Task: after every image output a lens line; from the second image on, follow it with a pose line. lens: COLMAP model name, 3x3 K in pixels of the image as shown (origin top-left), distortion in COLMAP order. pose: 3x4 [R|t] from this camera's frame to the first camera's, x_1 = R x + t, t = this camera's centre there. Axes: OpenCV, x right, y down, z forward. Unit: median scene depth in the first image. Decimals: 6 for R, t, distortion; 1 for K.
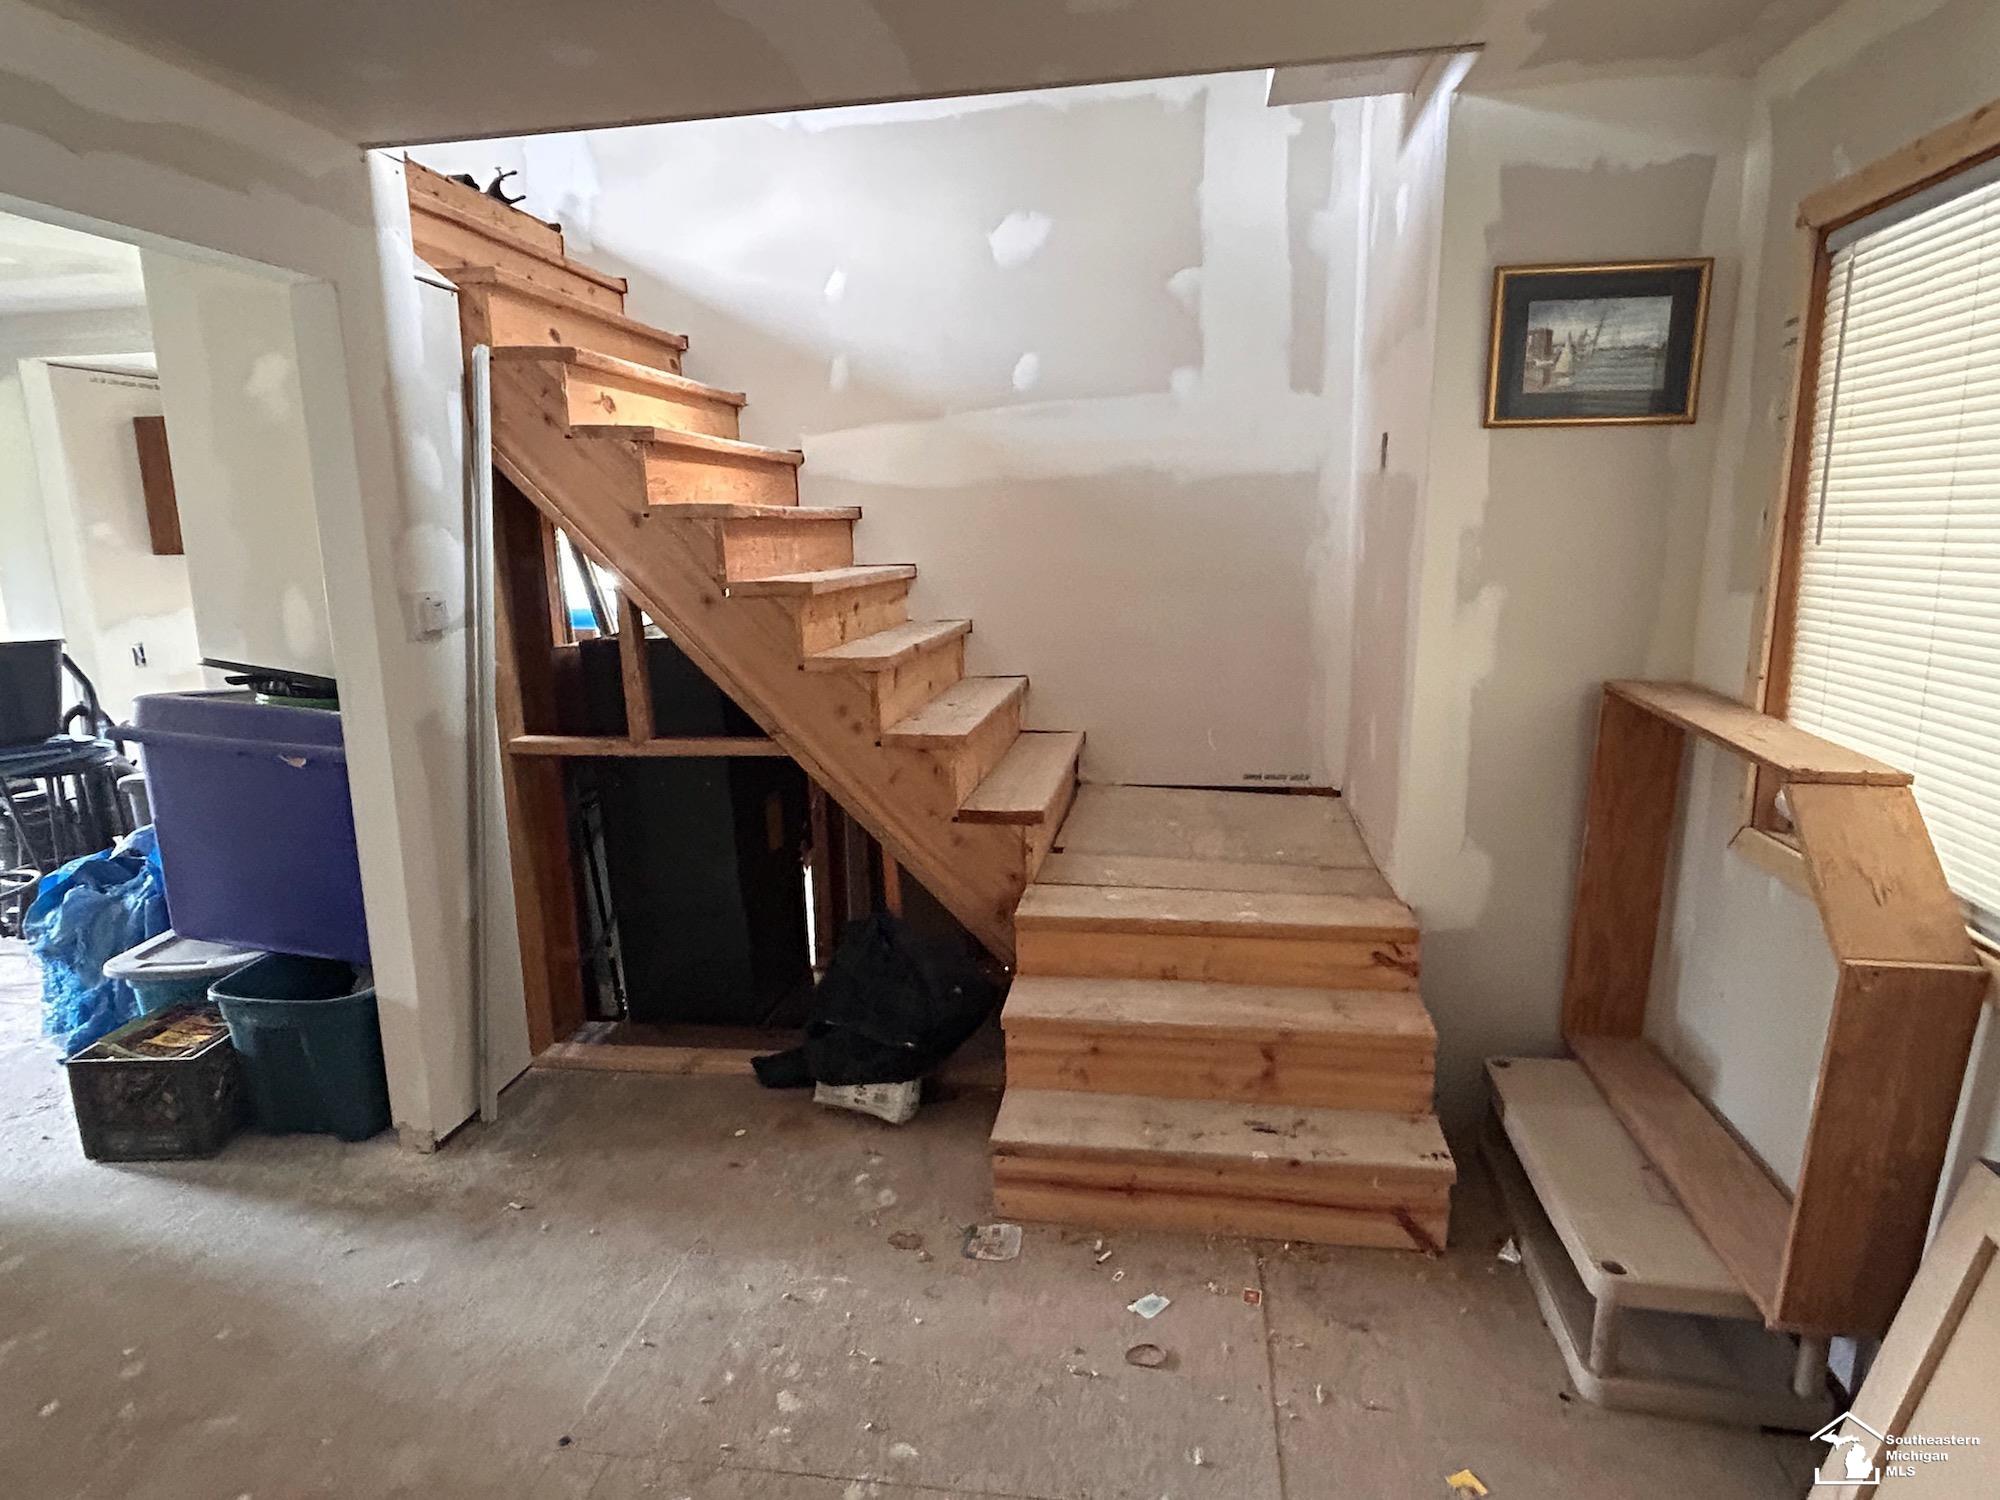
lens RADIAL K [[1167.4, 0, 992.4], [0, 1167.4, 762.3], [0, 0, 1]] dist [0.004107, 0.002446]
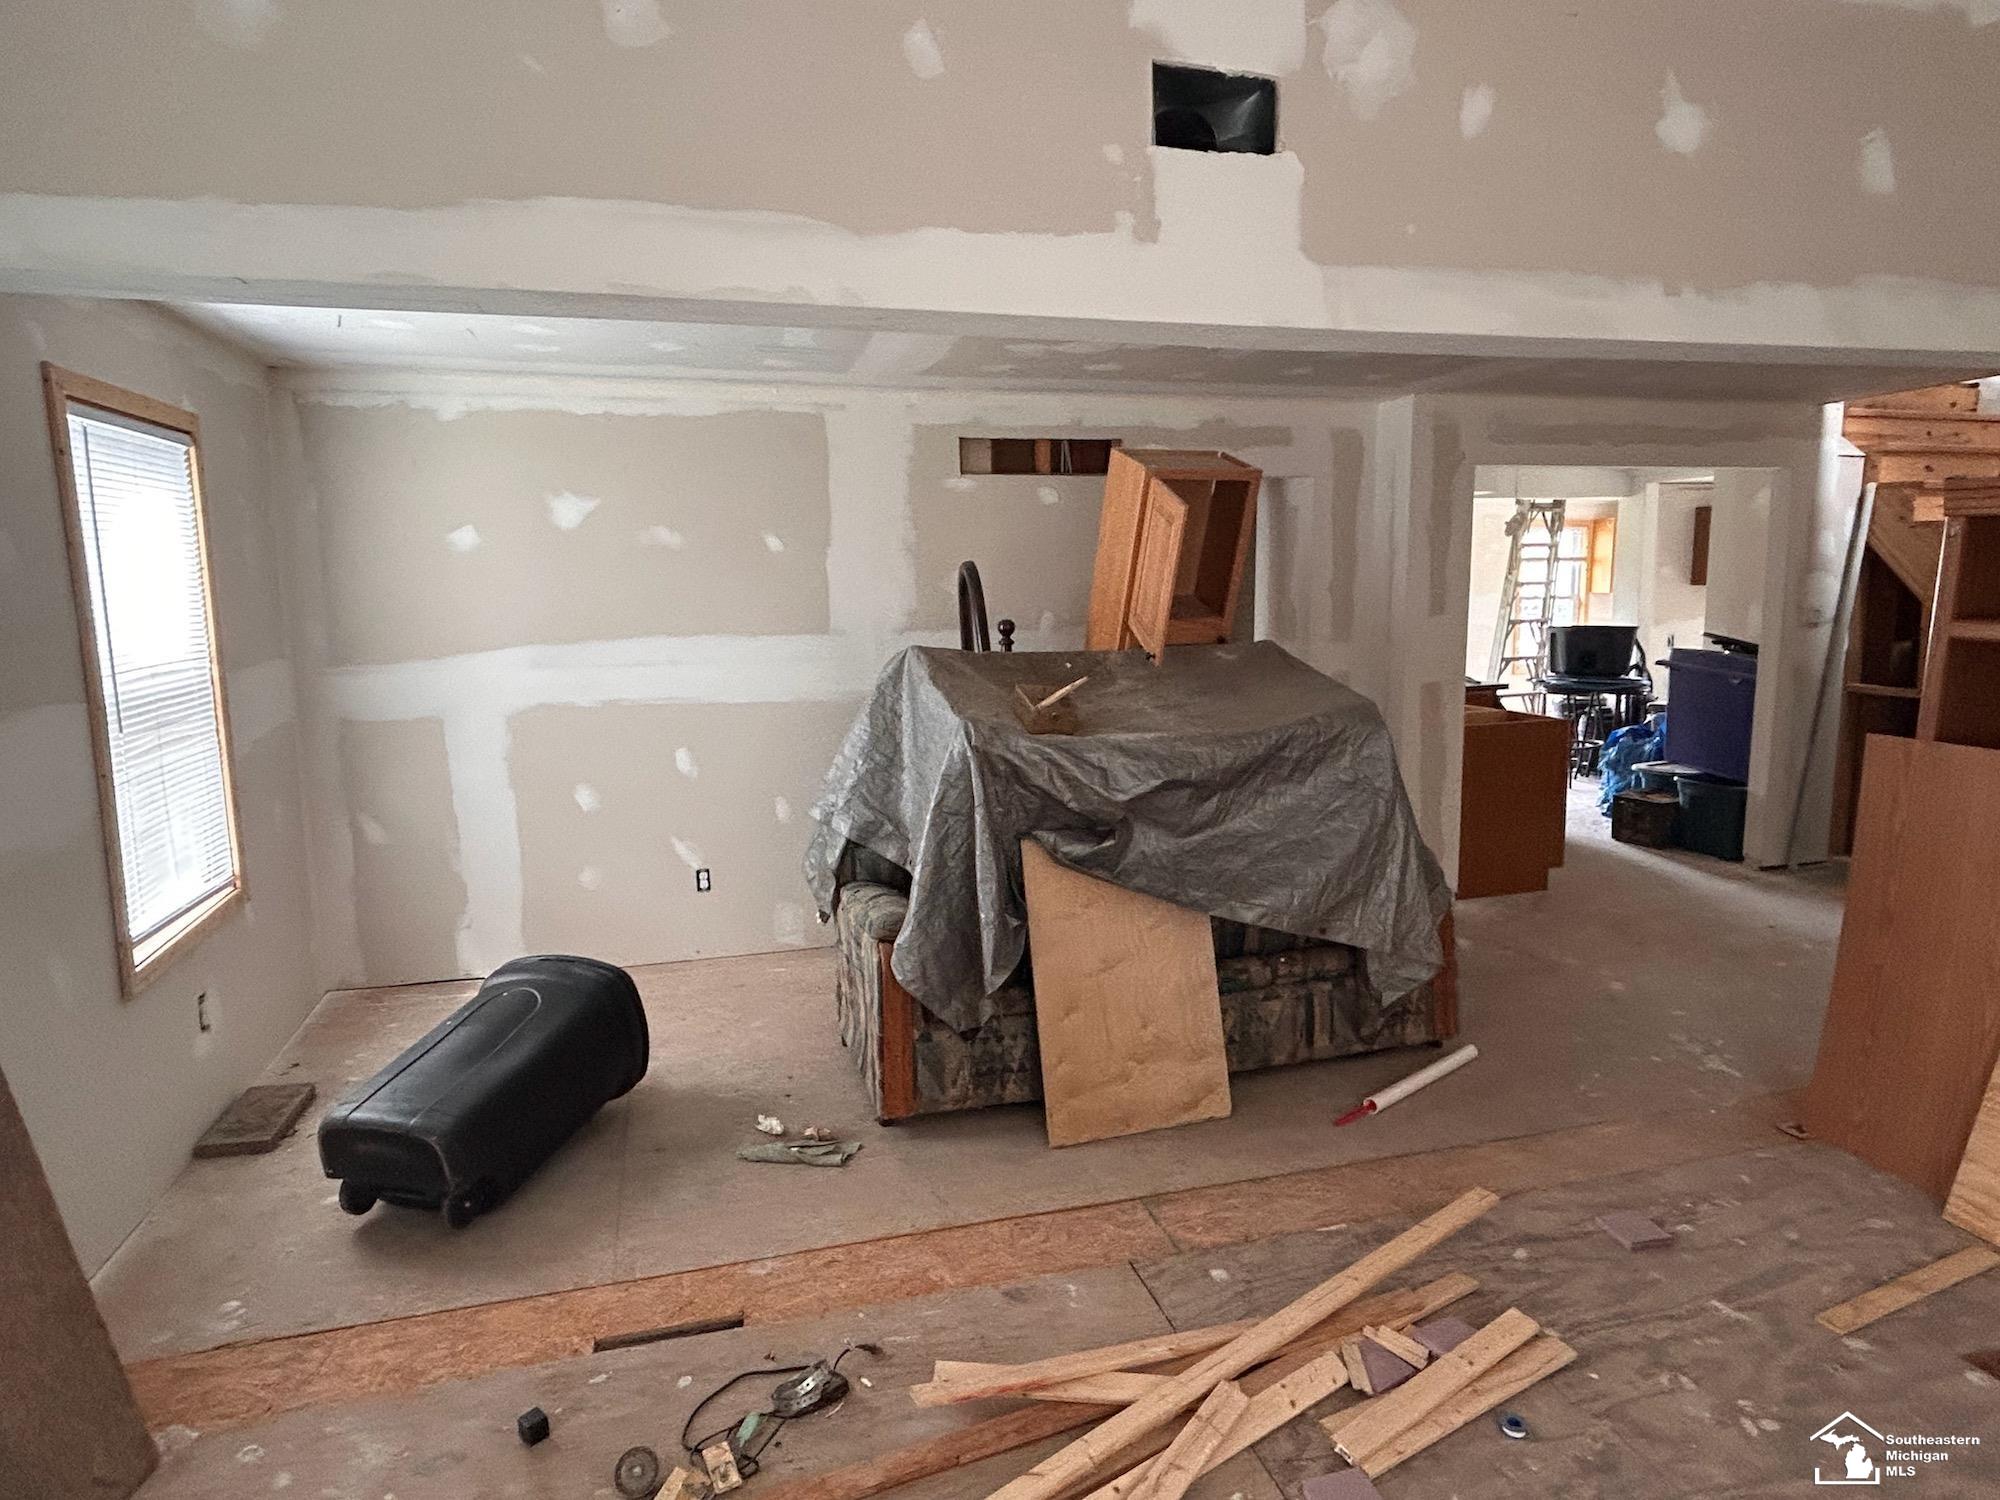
lens RADIAL K [[1167.4, 0, 989.5], [0, 1167.4, 745.9], [0, 0, 1]] dist [0.004107, 0.002446]
pose [[0.411124, 0.135196, -0.901498, 0.790434], [-0.167142, 0.983355, 0.071247, 0.188311], [0.896125, 0.121387, 0.426878, -1.121825]]
